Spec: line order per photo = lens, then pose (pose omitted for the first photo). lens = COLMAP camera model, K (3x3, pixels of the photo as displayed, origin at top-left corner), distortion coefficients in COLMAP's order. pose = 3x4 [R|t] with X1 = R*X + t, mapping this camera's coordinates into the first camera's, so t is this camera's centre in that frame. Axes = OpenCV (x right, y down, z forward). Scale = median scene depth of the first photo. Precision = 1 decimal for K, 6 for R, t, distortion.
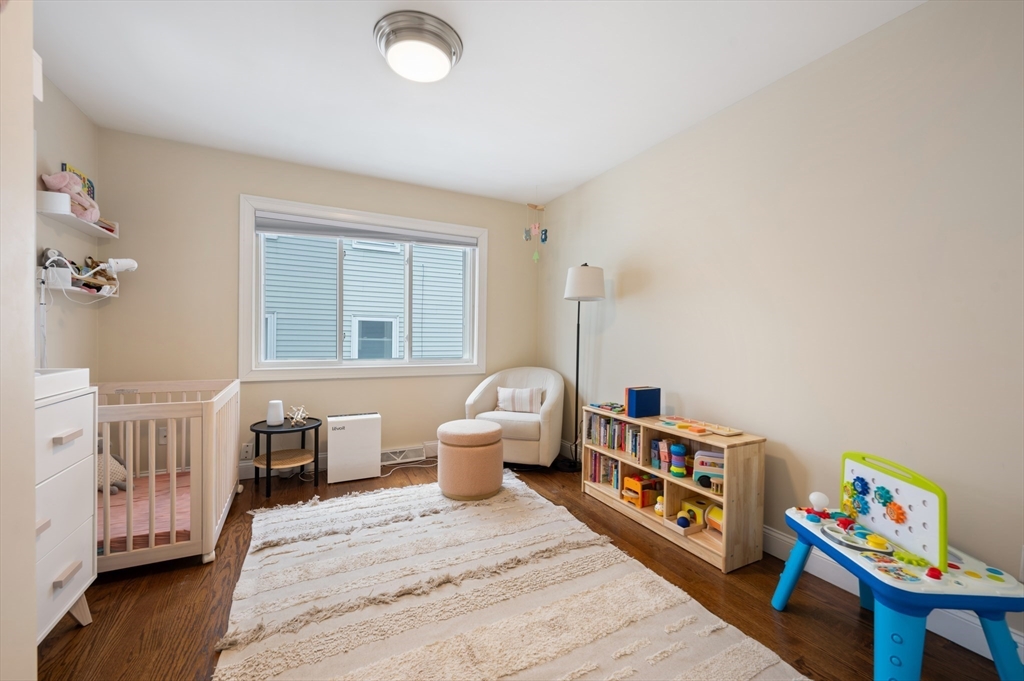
lens RADIAL K [[409.0, 0, 512.0], [0, 409.0, 340.5], [0, 0, 1]] dist [-0.000173, 0.000032]
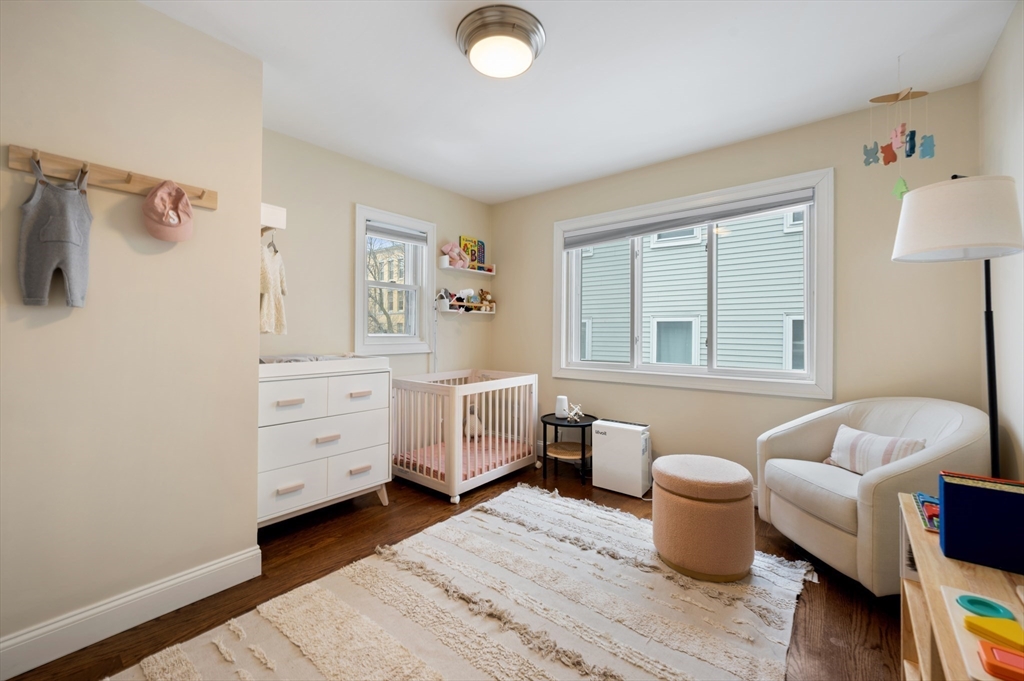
lens RADIAL K [[417.7, 0, 511.9], [0, 417.7, 324.6], [0, 0, 1]] dist [0.001718, 0.000259]
pose [[0.398278, -0.031677, -0.916717, 0.478315], [-0.007856, 0.999249, -0.037942, -0.005904], [0.917231, 0.022313, 0.397730, 0.447785]]
